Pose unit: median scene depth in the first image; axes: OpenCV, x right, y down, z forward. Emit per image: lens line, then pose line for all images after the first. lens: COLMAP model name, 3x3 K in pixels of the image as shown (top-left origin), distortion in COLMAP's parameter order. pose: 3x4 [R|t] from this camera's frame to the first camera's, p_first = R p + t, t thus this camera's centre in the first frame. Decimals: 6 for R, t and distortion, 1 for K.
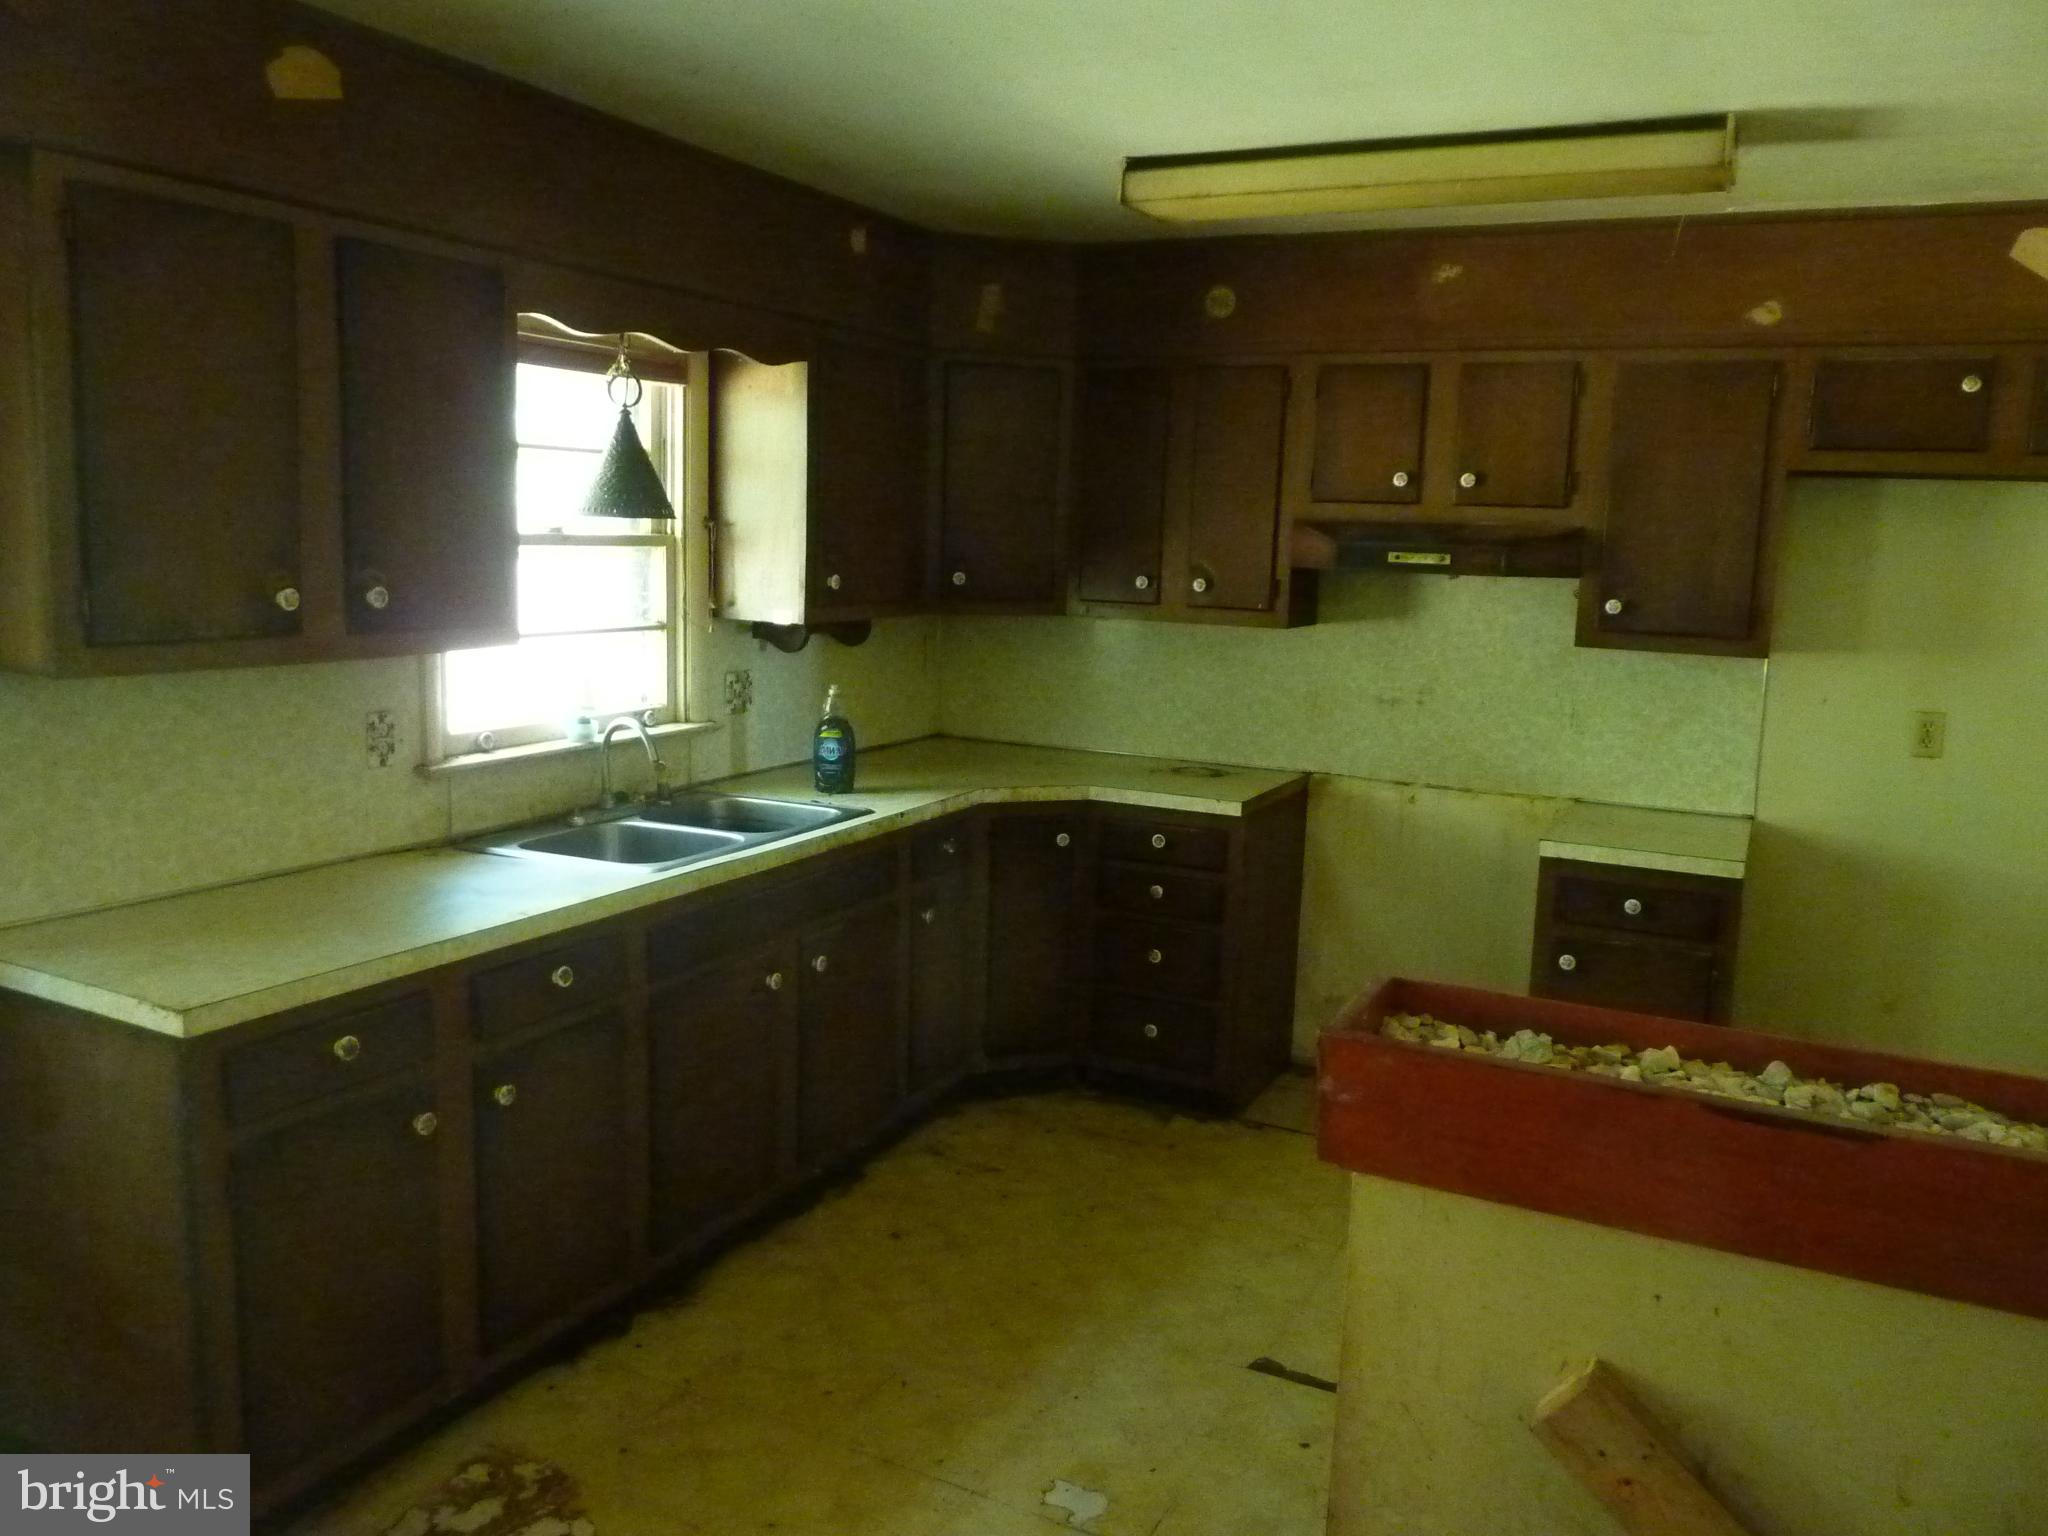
lens RADIAL K [[1520.4, 0, 1034.9], [0, 1520.4, 759.2], [0, 0, 1]] dist [-0.036568, 0.009555]
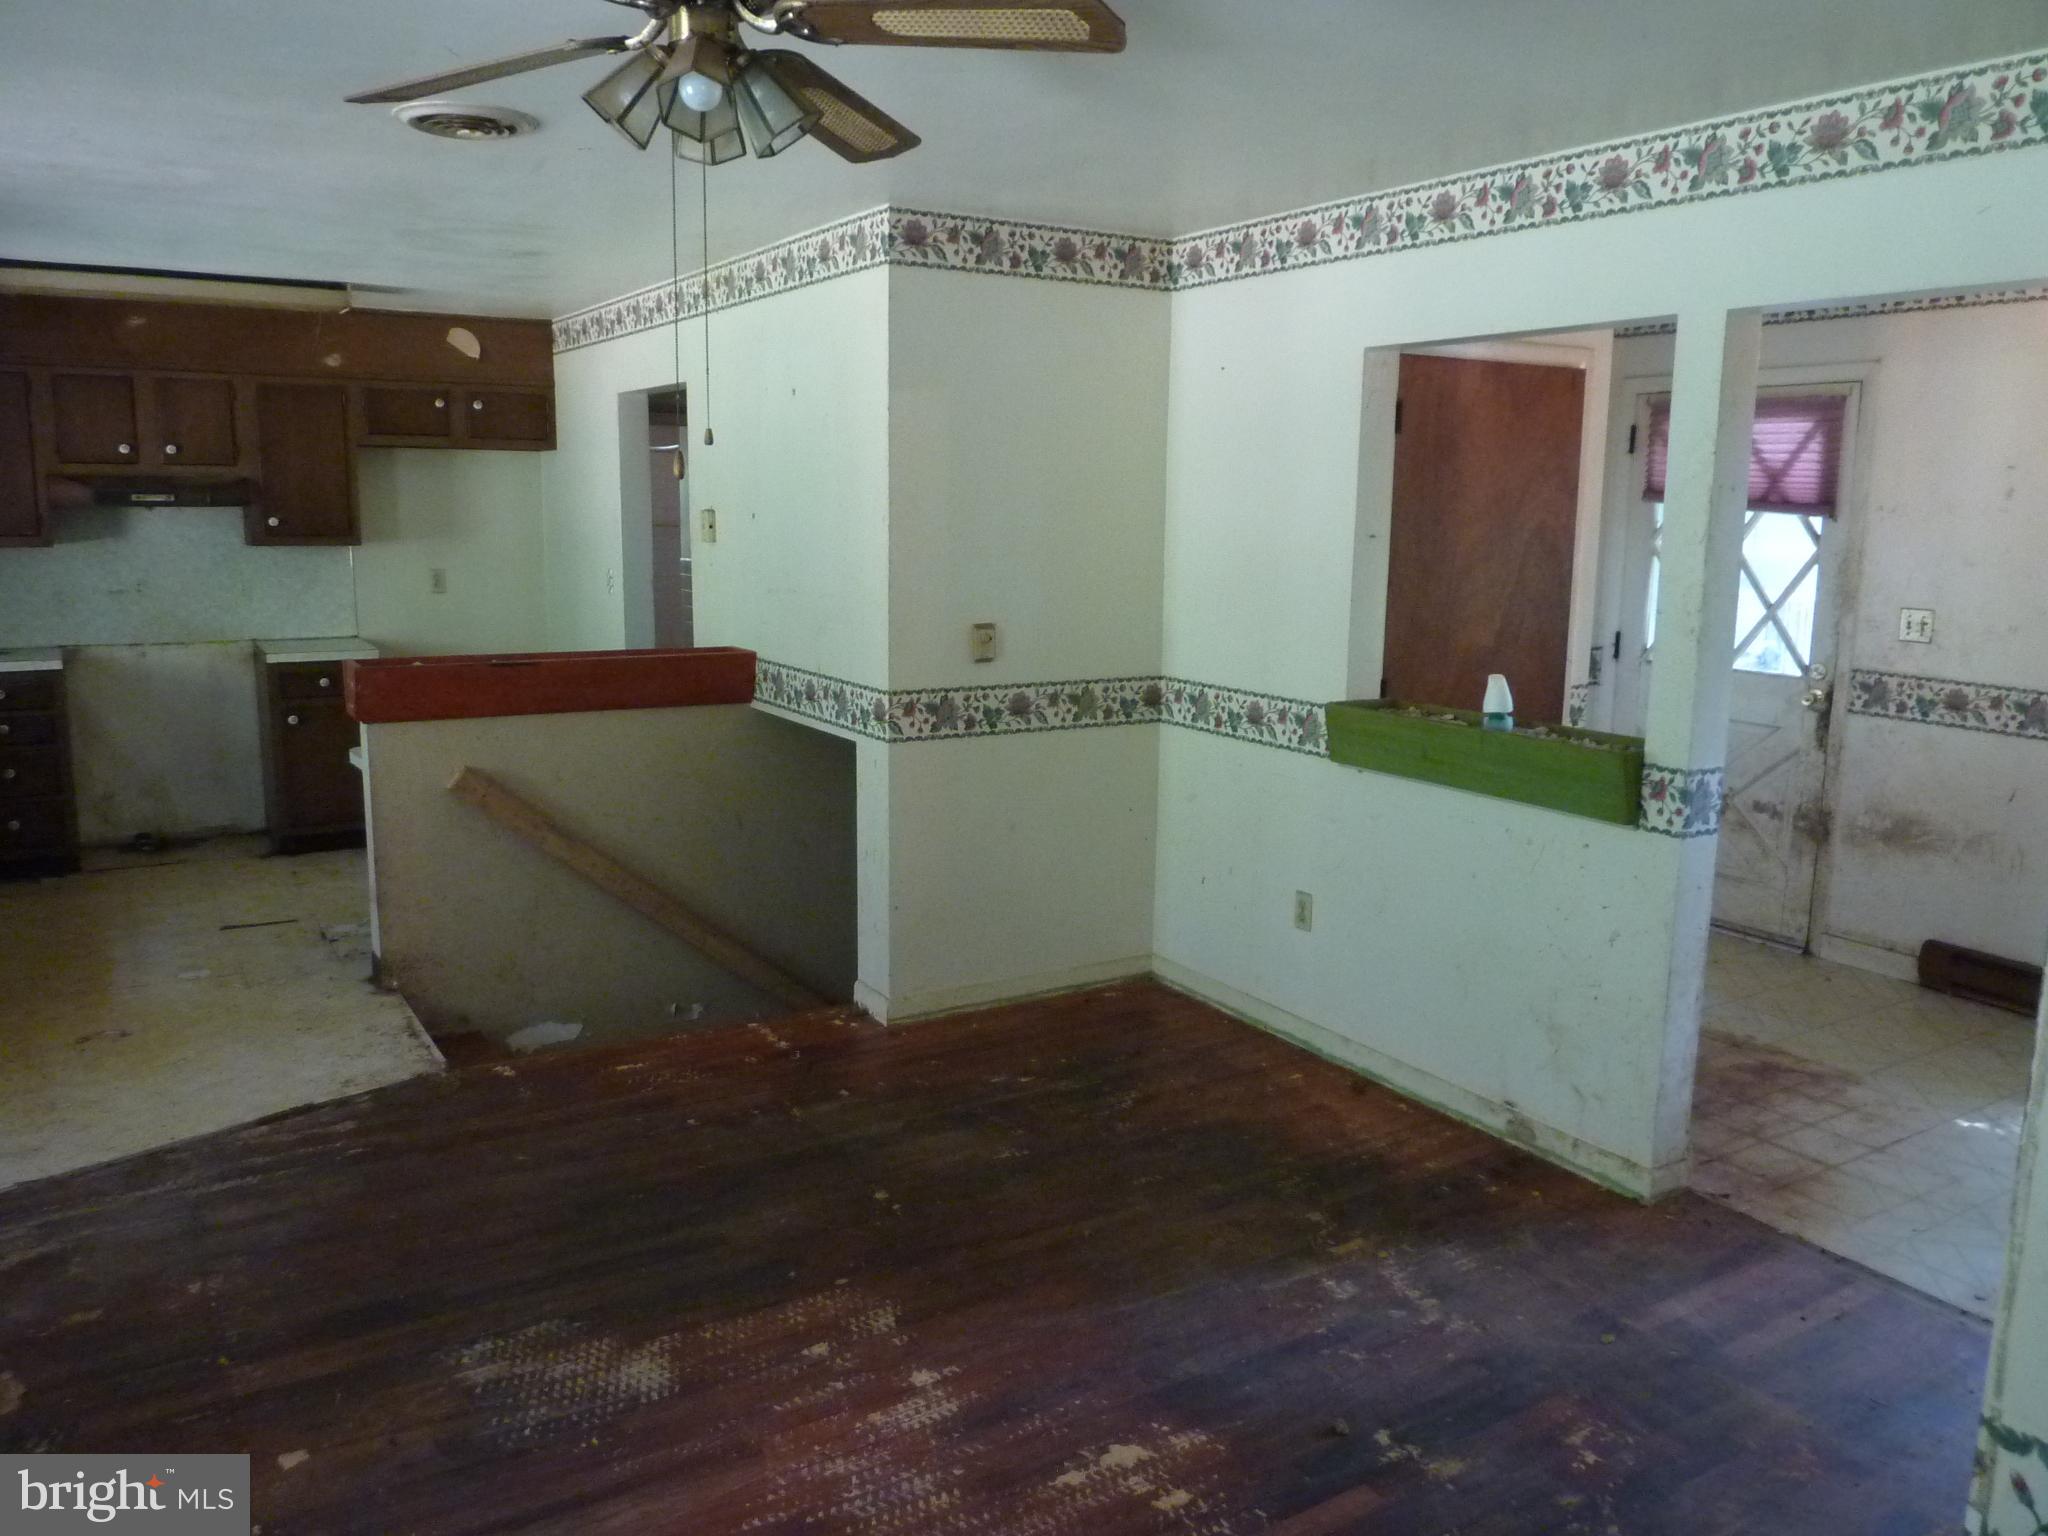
lens RADIAL K [[1520.4, 0, 1034.9], [0, 1520.4, 759.2], [0, 0, 1]] dist [-0.036568, 0.009555]
pose [[0.519417, -0.166749, 0.838093, -0.682552], [0.129522, 0.984807, 0.115667, 0.084838], [-0.844648, 0.048472, 0.533123, -0.681895]]
